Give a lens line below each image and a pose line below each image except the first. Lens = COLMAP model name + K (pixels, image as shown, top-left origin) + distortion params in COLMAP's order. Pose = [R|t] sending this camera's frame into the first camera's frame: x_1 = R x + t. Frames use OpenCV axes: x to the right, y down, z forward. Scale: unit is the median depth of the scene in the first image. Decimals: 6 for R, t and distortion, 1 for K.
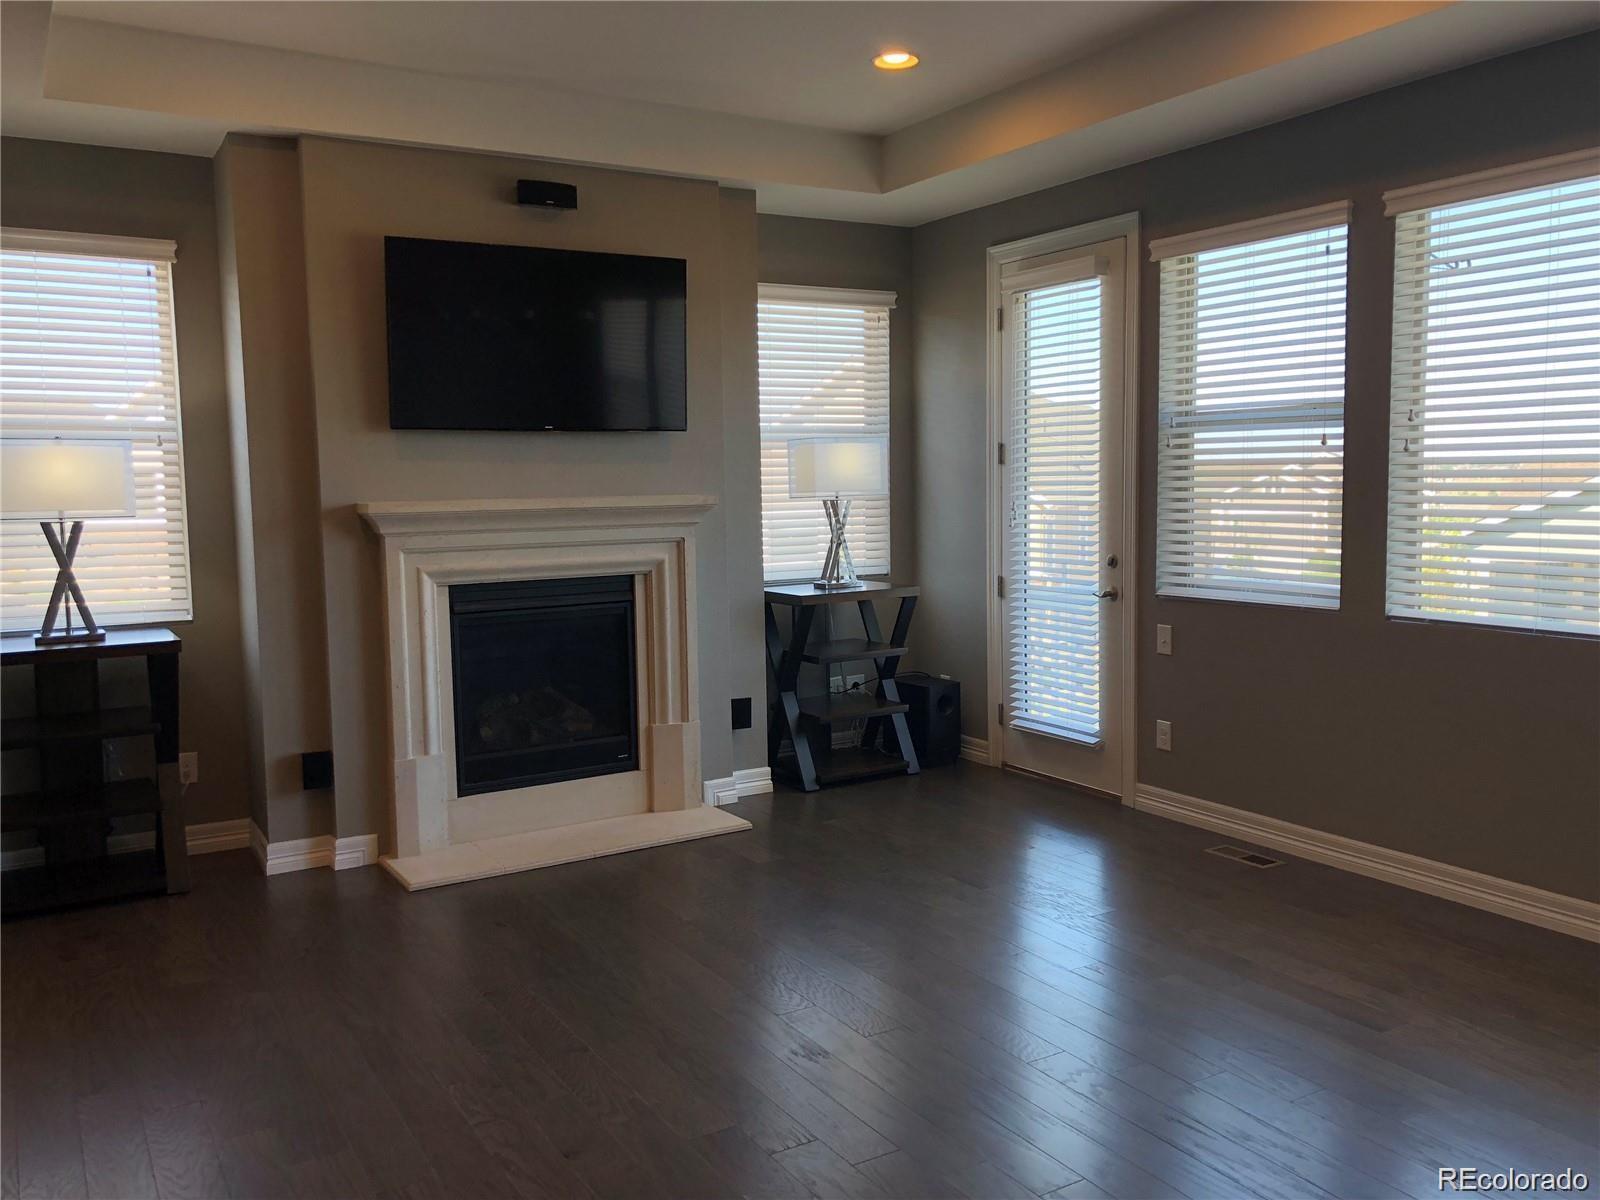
lens RADIAL K [[1318.6, 0, 797.1], [0, 1318.6, 582.3], [0, 0, 1]] dist [0.062889, -0.040848]
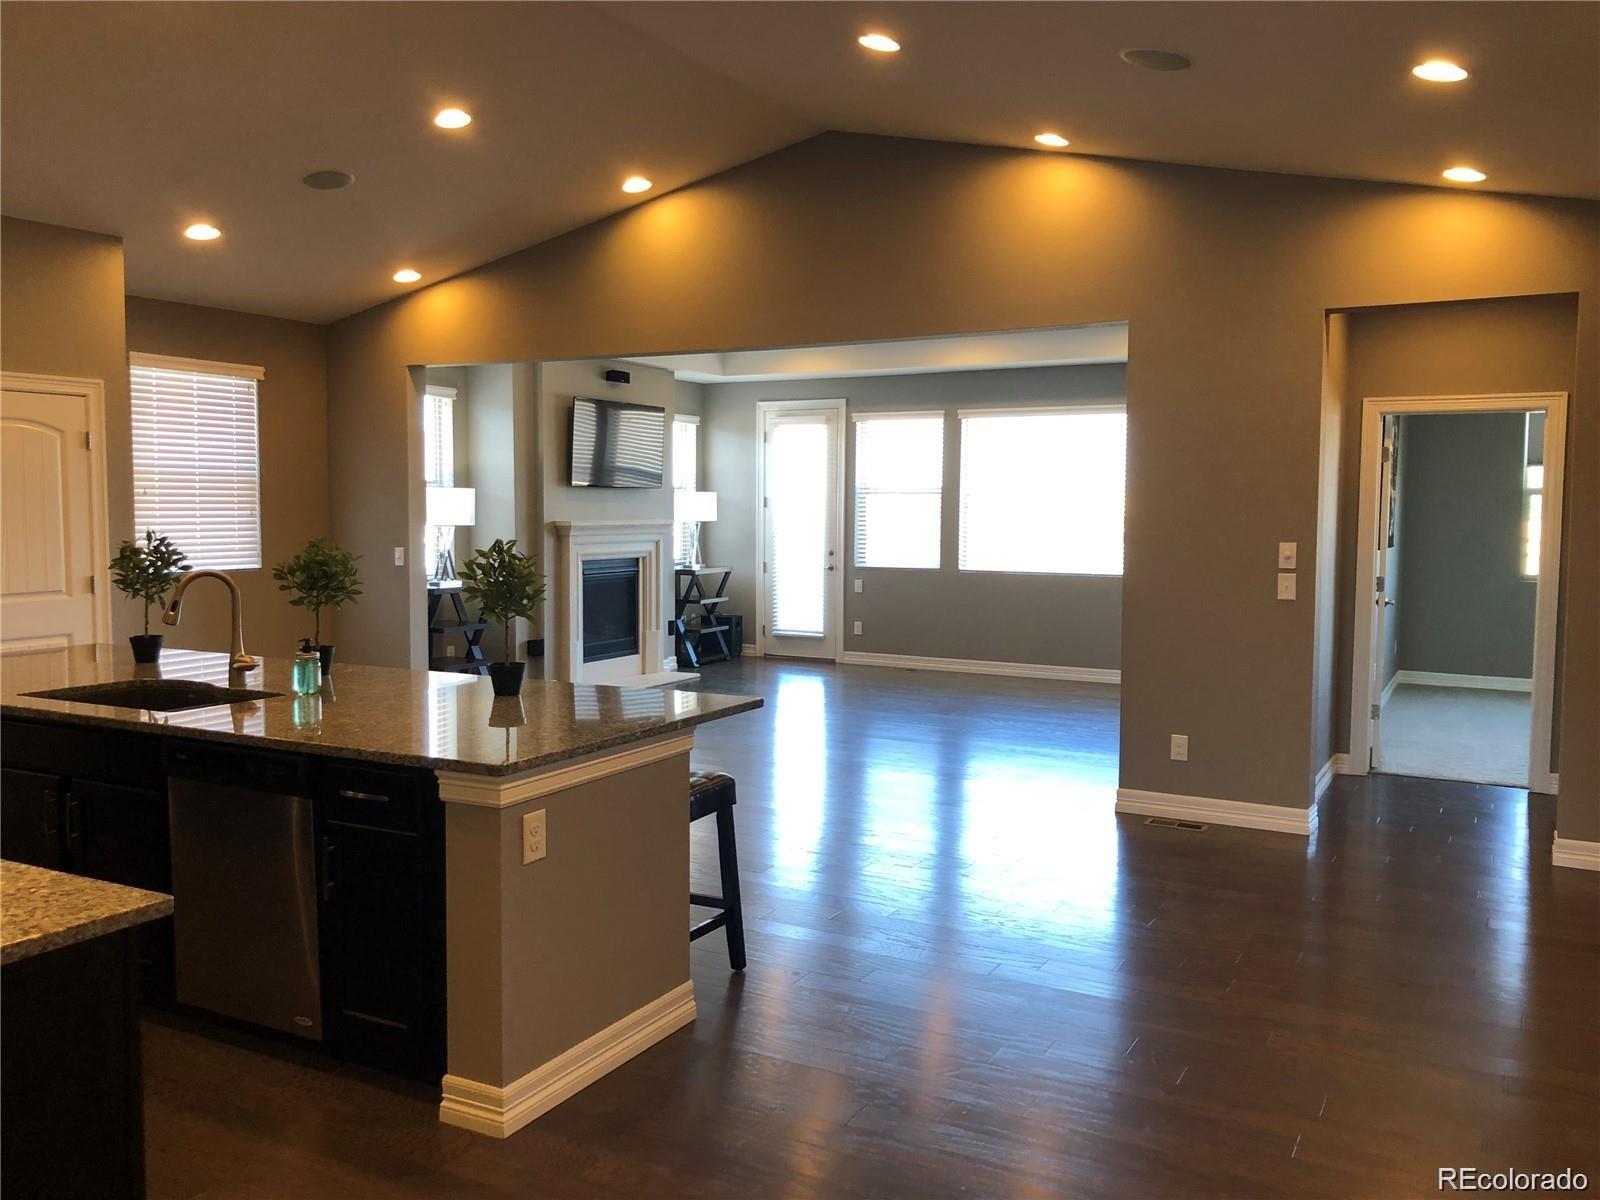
lens RADIAL K [[1318.6, 0, 804.3], [0, 1318.6, 606.6], [0, 0, 1]] dist [0.062889, -0.040848]
pose [[0.861754, -0.017197, 0.507035, -0.931385], [0.023495, 0.999706, -0.006024, 0.087472], [-0.506782, 0.017104, 0.861904, -0.887069]]
